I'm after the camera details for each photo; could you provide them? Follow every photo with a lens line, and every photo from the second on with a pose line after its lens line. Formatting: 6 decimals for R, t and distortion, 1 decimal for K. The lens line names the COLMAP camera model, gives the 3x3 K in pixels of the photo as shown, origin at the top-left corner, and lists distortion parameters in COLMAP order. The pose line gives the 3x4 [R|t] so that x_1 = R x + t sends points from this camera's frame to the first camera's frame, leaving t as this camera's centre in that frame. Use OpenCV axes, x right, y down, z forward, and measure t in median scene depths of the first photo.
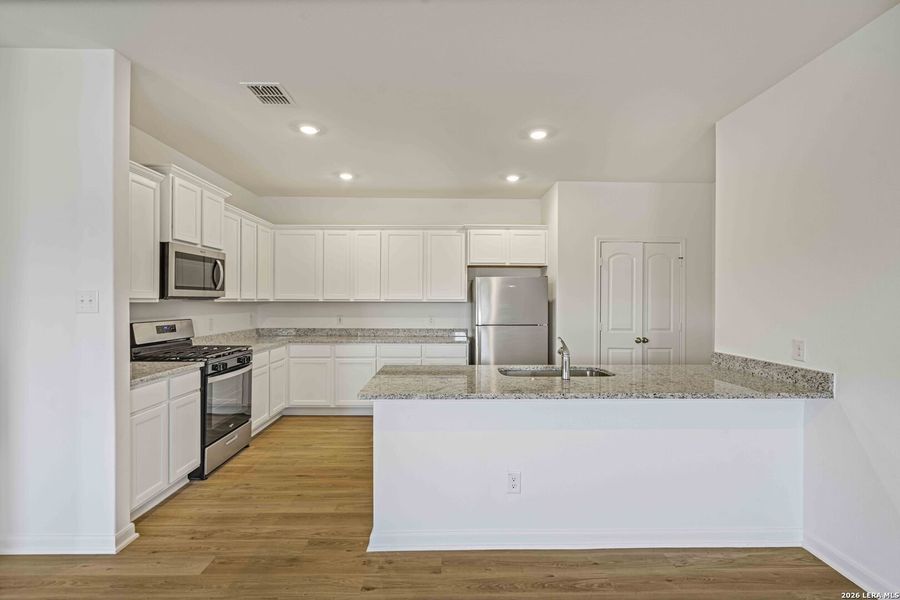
lens RADIAL K [[410.2, 0, 450.0], [0, 410.2, 300.0], [0, 0, 1]] dist [-0.009518, -0.000175]
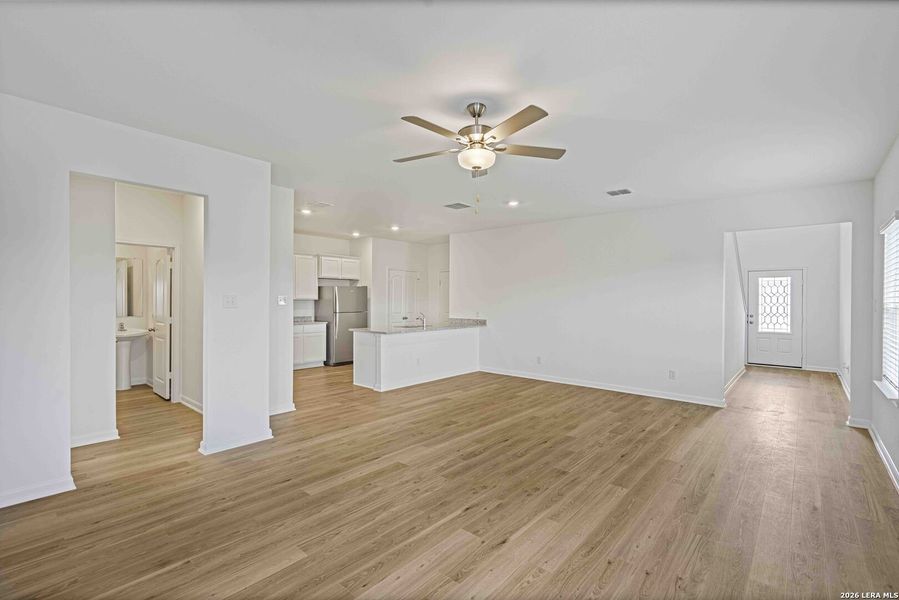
lens RADIAL K [[409.7, 0, 449.5], [0, 409.7, 300.0], [0, 0, 1]] dist [-0.009518, -0.000175]
pose [[0.670017, -0.001516, 0.742344, -1.194609], [-0.005111, 0.999965, 0.006656, -0.010971], [-0.742328, -0.008254, 0.669986, -0.722883]]
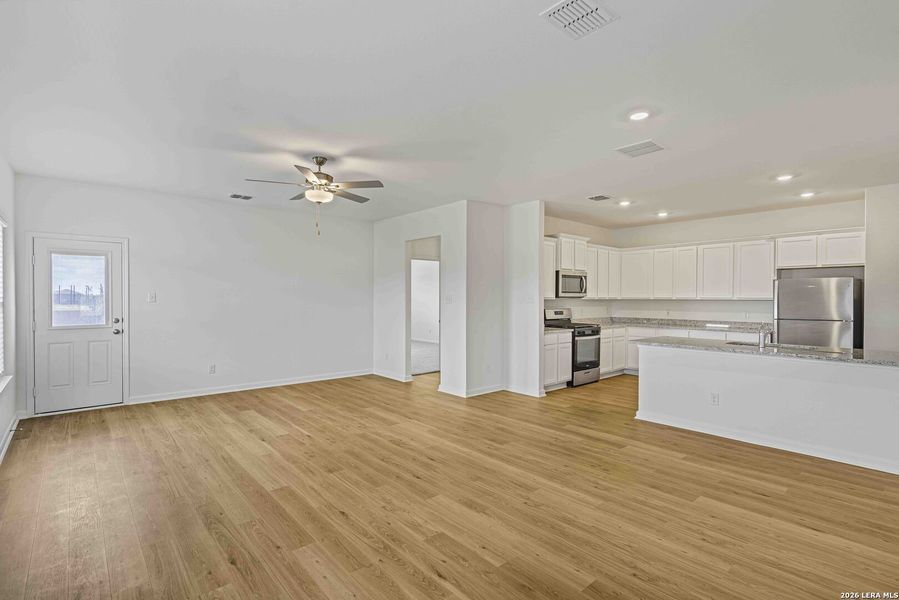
lens RADIAL K [[432.8, 0, 453.6], [0, 432.8, 302.3], [0, 0, 1]] dist [-0.010824, -0.000079]
pose [[0.647667, 0.008042, -0.761881, 0.545124], [-0.000358, 0.999947, 0.010250, -0.001990], [0.761924, -0.006366, 0.647636, -0.710544]]
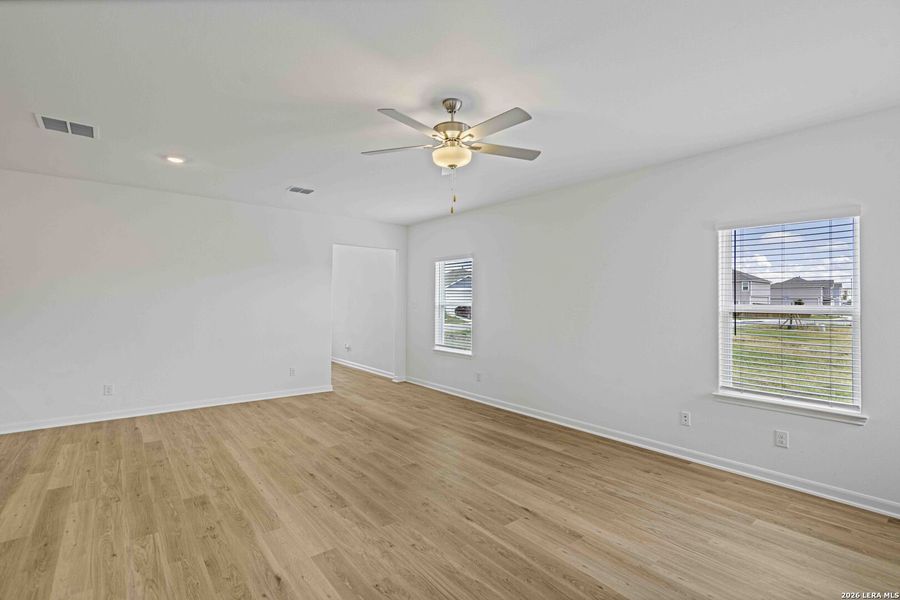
lens RADIAL K [[422.1, 0, 454.6], [0, 422.1, 298.0], [0, 0, 1]] dist [-0.001825, 0.000456]
pose [[-0.618408, 0.000163, 0.785857, -1.190942], [-0.011530, 0.999890, -0.009280, -0.007870], [-0.785773, -0.014800, -0.618338, 0.242881]]
